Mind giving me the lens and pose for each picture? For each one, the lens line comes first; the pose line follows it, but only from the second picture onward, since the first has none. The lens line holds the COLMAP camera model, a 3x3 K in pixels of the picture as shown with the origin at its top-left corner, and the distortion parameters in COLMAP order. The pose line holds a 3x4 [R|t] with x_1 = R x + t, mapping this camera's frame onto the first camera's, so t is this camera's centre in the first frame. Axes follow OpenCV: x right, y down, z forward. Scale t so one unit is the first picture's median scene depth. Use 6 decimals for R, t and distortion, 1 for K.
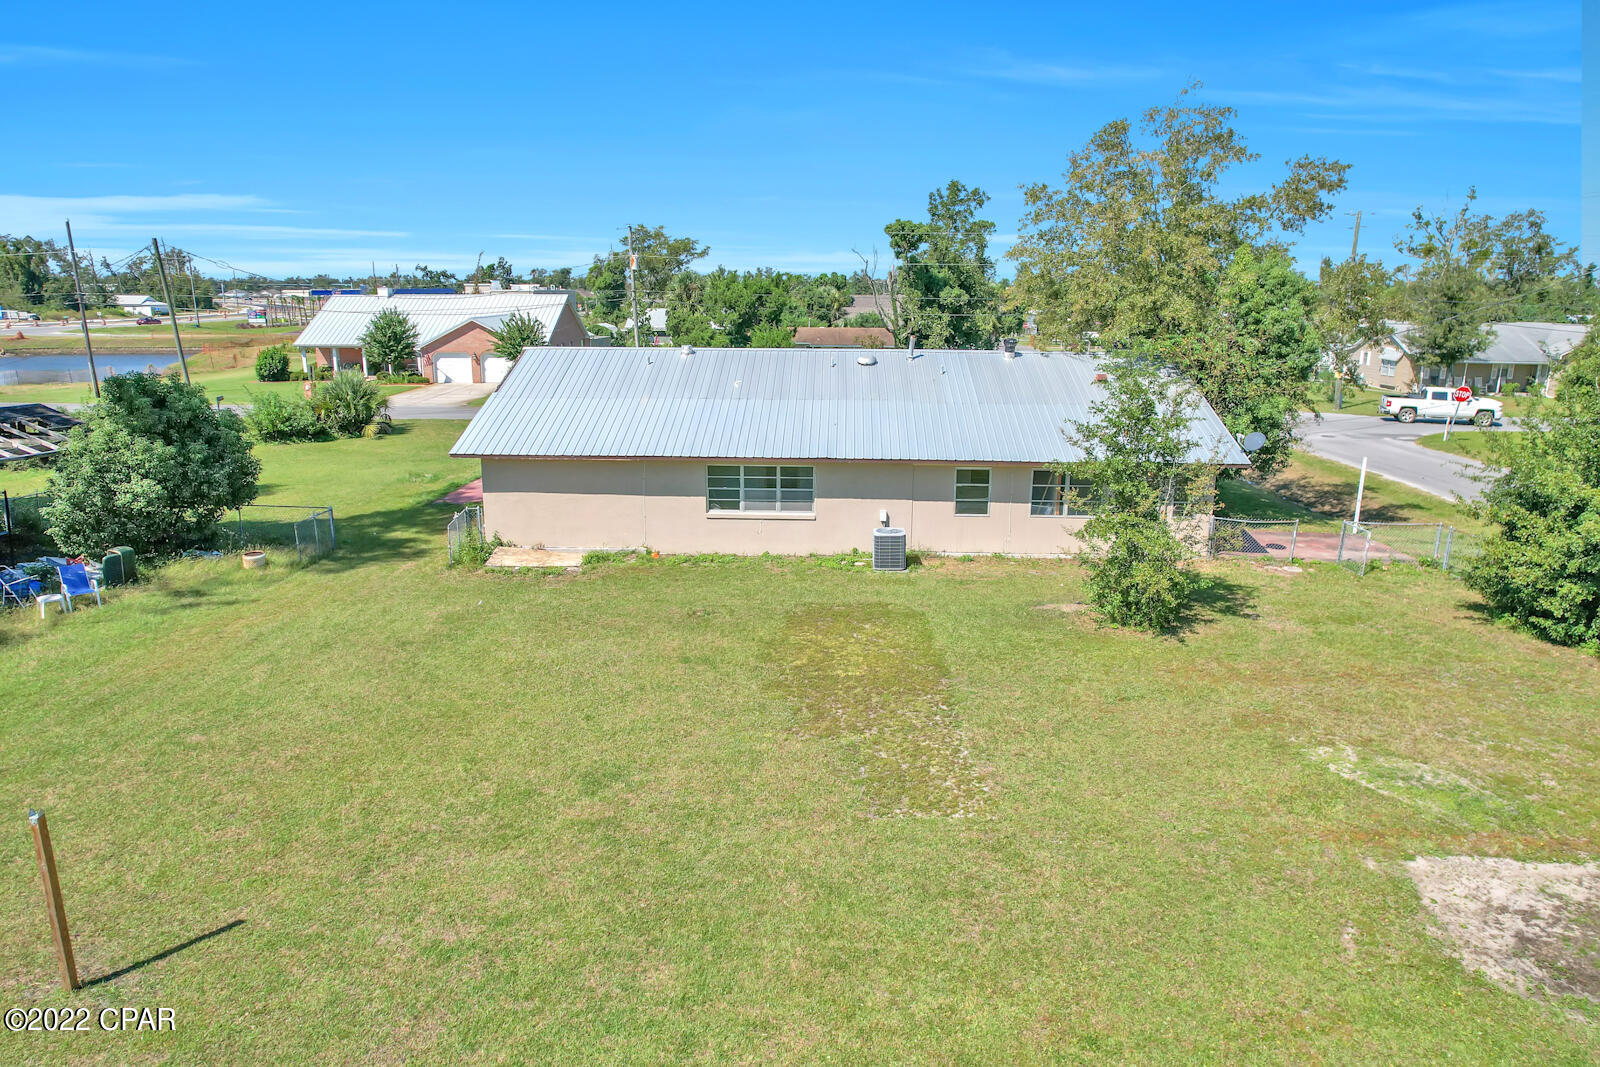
lens RADIAL K [[1021.6, 0, 808.4], [0, 1021.6, 552.8], [0, 0, 1]] dist [-0.073912, 0.069546]
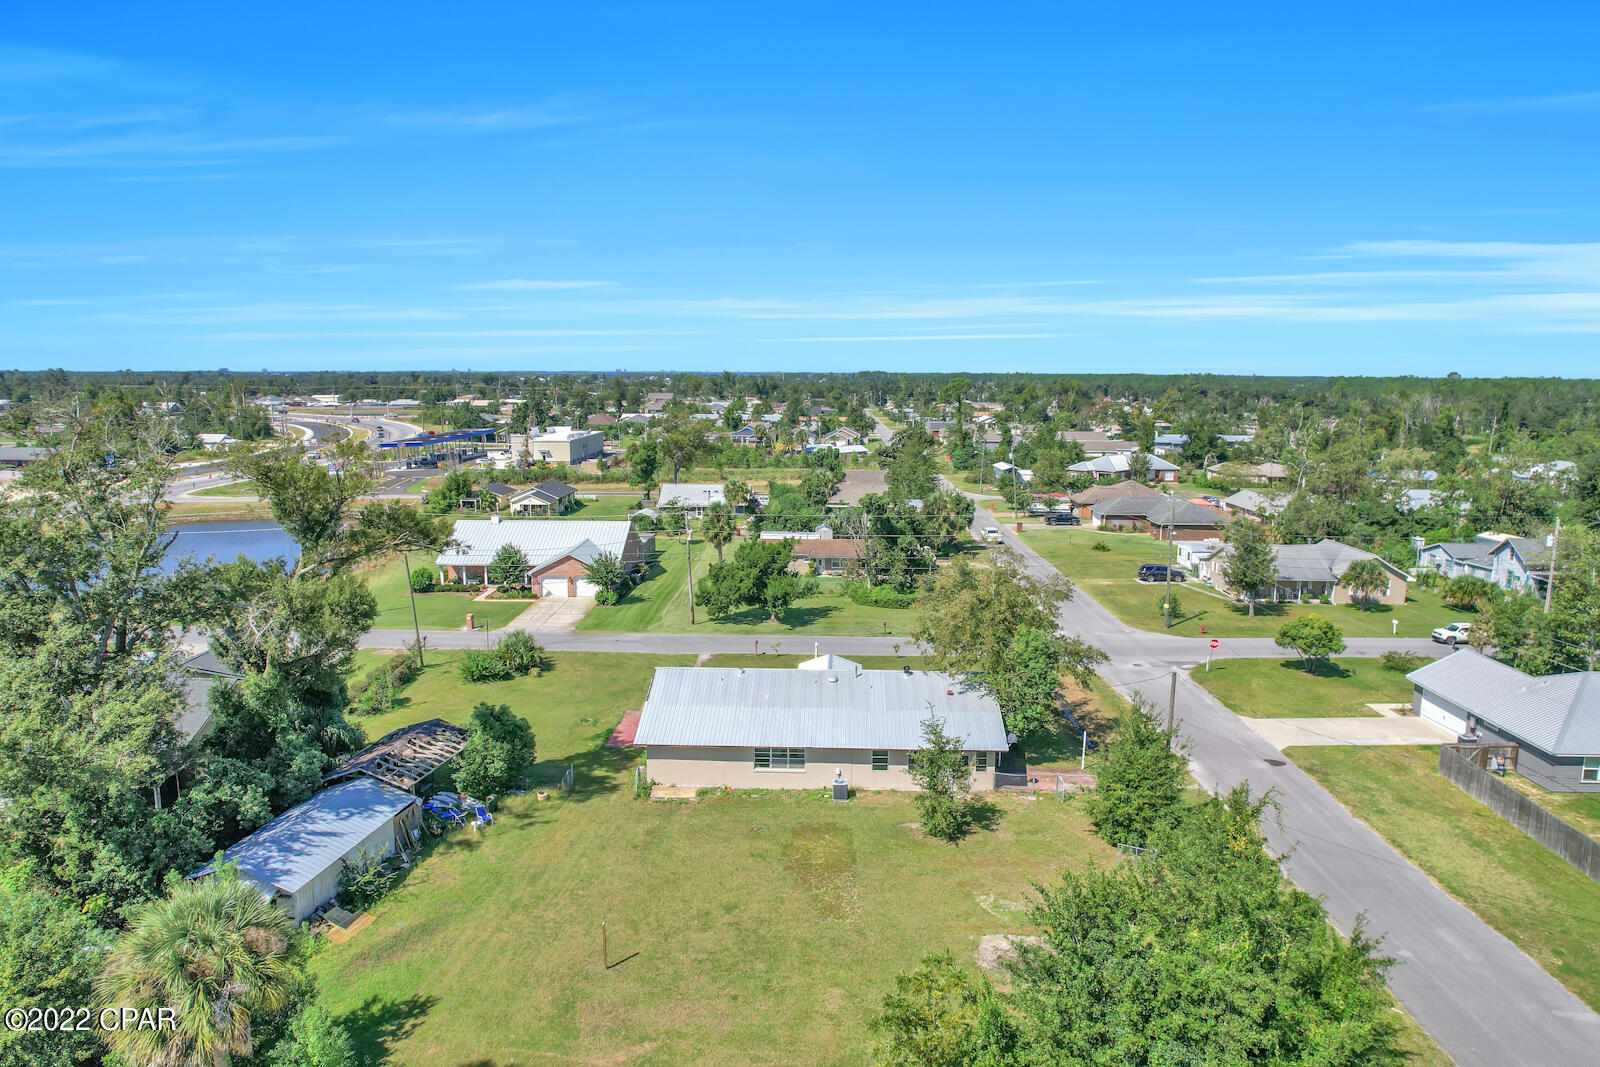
lens RADIAL K [[1021.6, 0, 808.4], [0, 1021.6, 552.8], [0, 0, 1]] dist [-0.073912, 0.069546]
pose [[0.999997, -0.000869, -0.002380, 0.019242], [0.000681, 0.996974, -0.077734, -0.354248], [0.002441, 0.077733, 0.996971, -1.237884]]
